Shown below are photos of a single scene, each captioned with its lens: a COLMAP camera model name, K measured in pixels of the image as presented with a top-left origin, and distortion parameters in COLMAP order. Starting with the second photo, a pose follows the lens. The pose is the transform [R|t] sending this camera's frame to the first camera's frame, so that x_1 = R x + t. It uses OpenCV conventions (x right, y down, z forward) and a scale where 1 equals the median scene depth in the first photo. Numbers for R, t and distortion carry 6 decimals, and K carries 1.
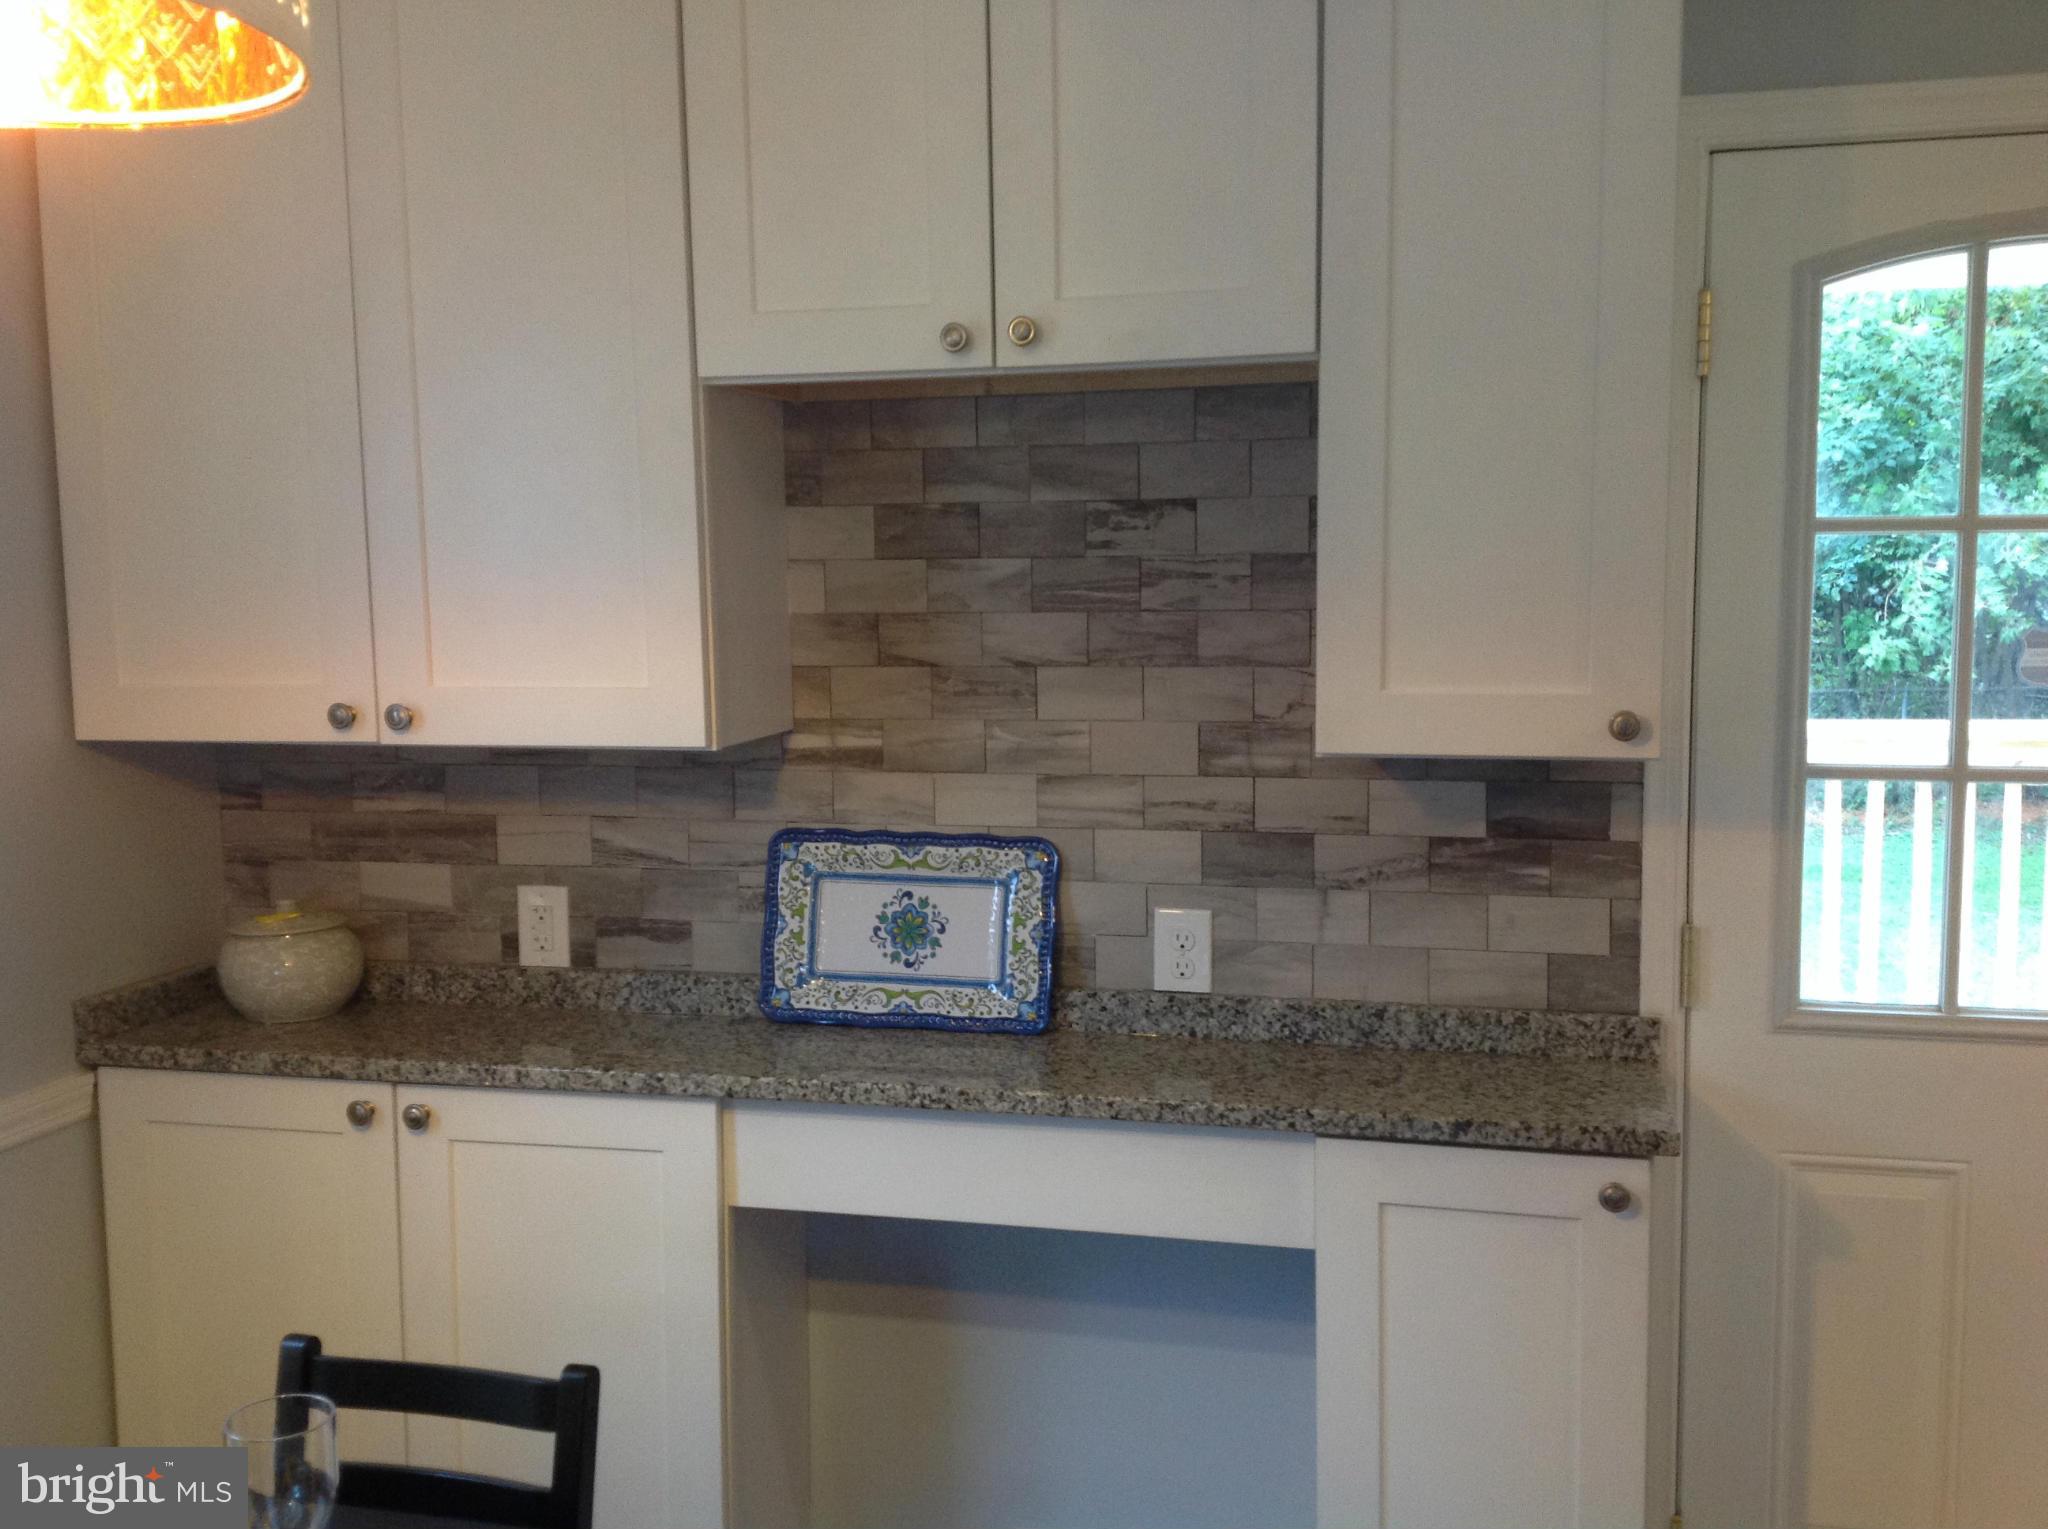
lens RADIAL K [[1994.6, 0, 1017.1], [0, 1994.6, 760.1], [0, 0, 1]] dist [0.090030, 0.000000]
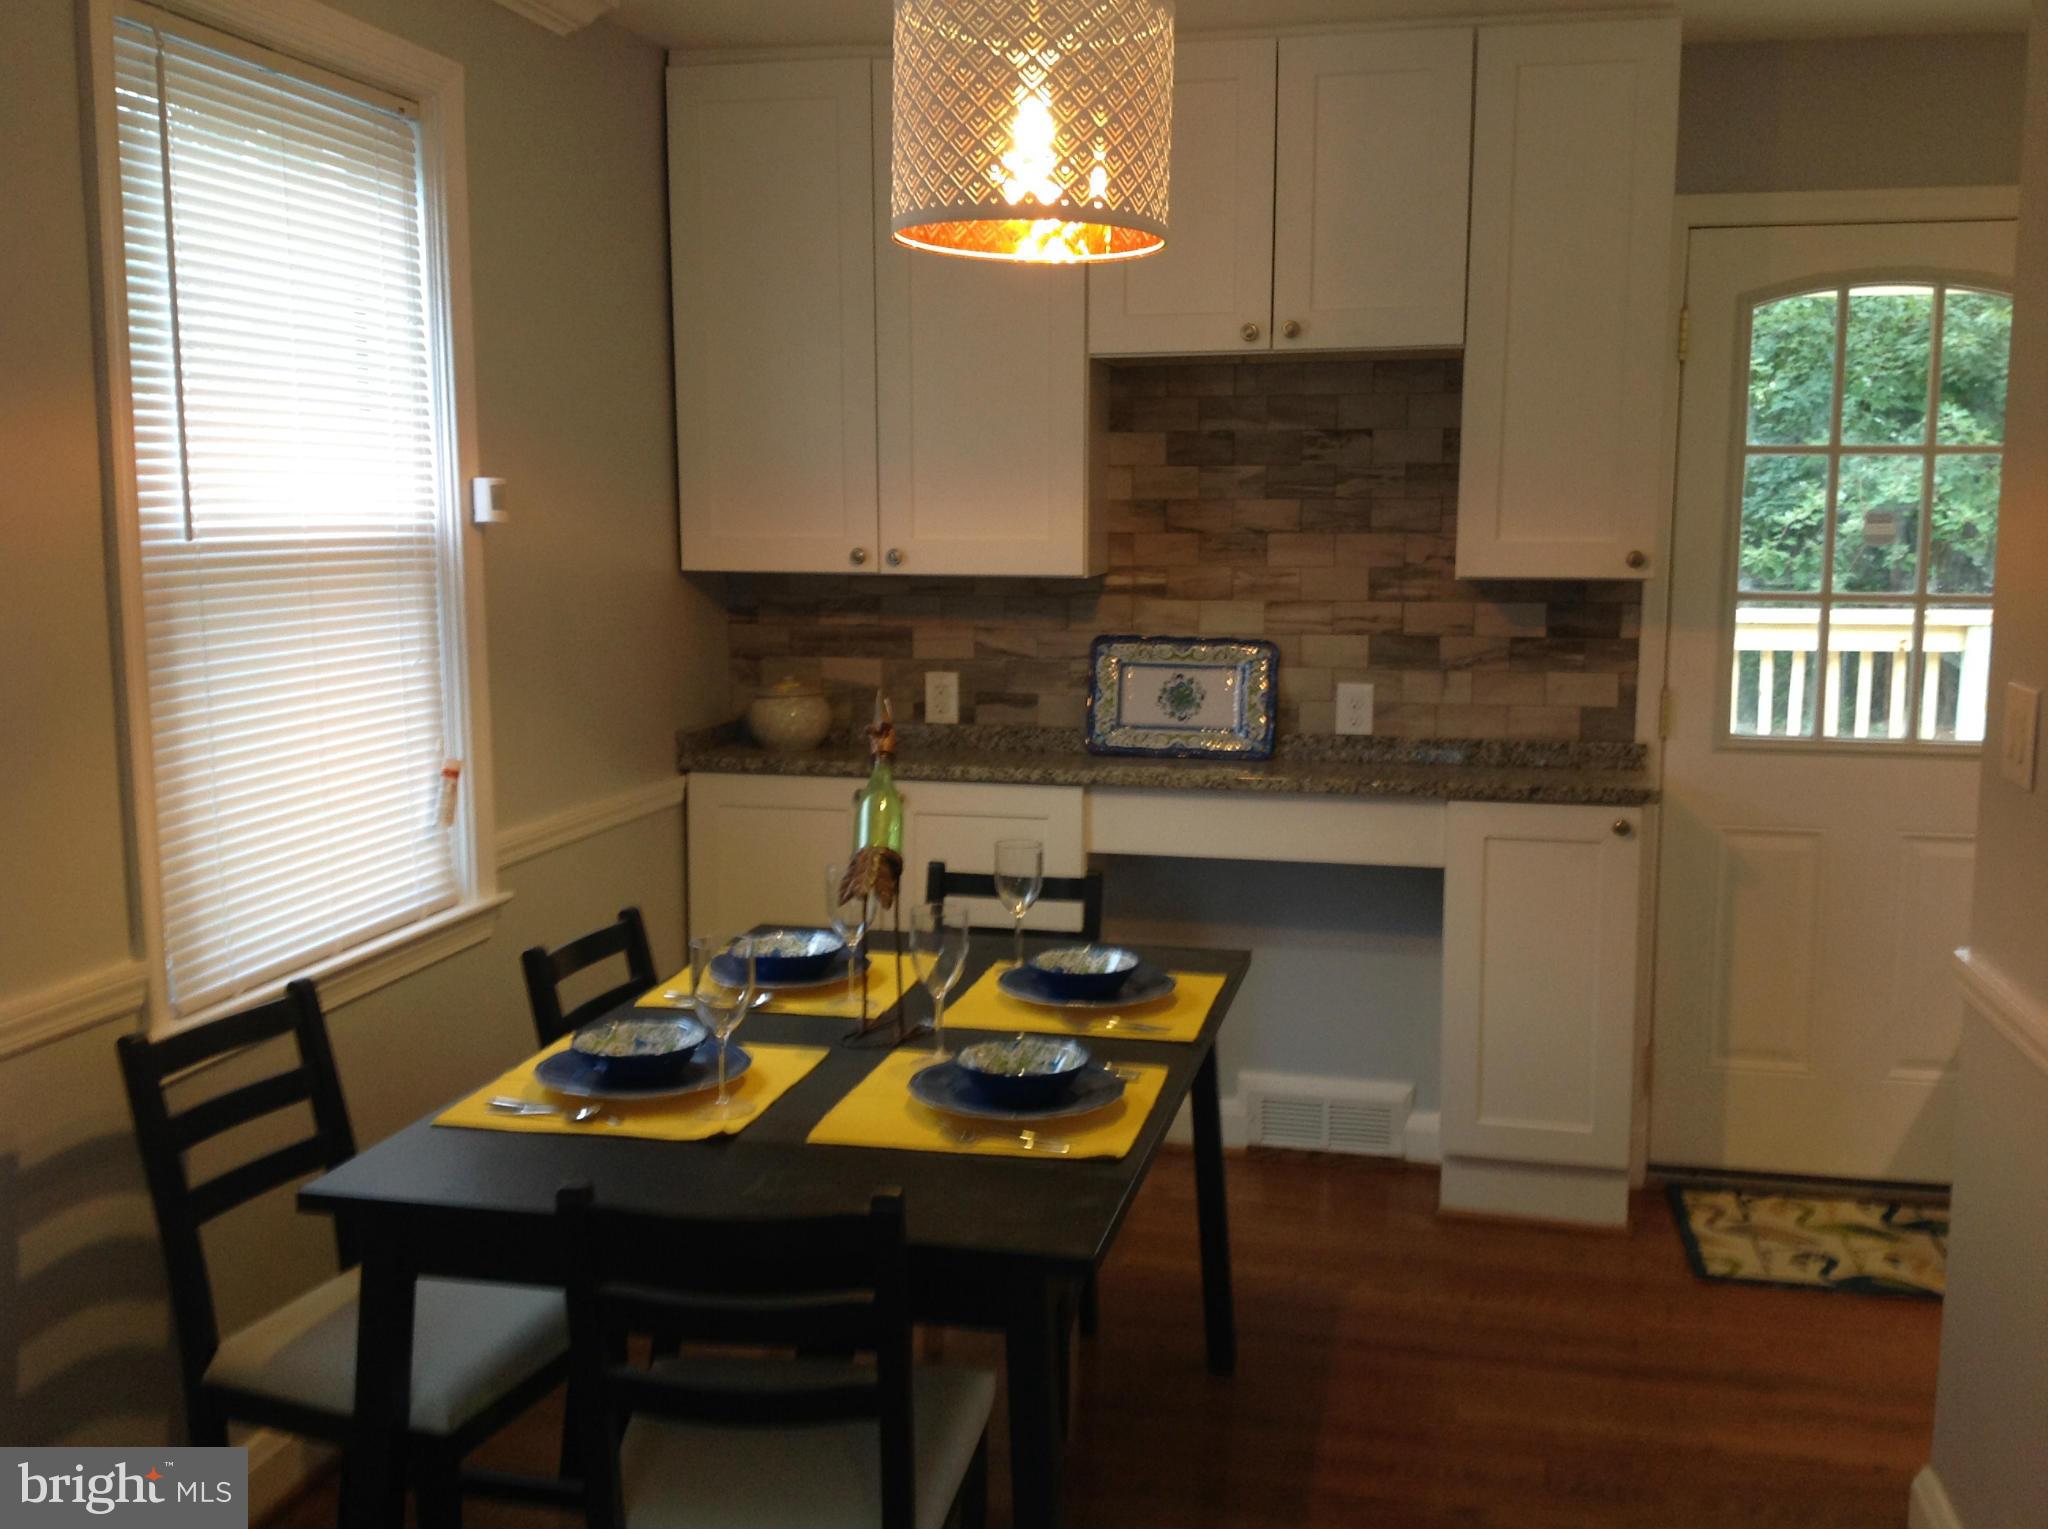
lens RADIAL K [[1994.6, 0, 1016.1], [0, 1994.6, 755.9], [0, 0, 1]] dist [0.090030, 0.000000]
pose [[0.999811, 0.011489, 0.015697, -0.223042], [-0.011890, 0.999598, 0.025726, 0.096964], [-0.015395, -0.025908, 0.999546, -0.638320]]
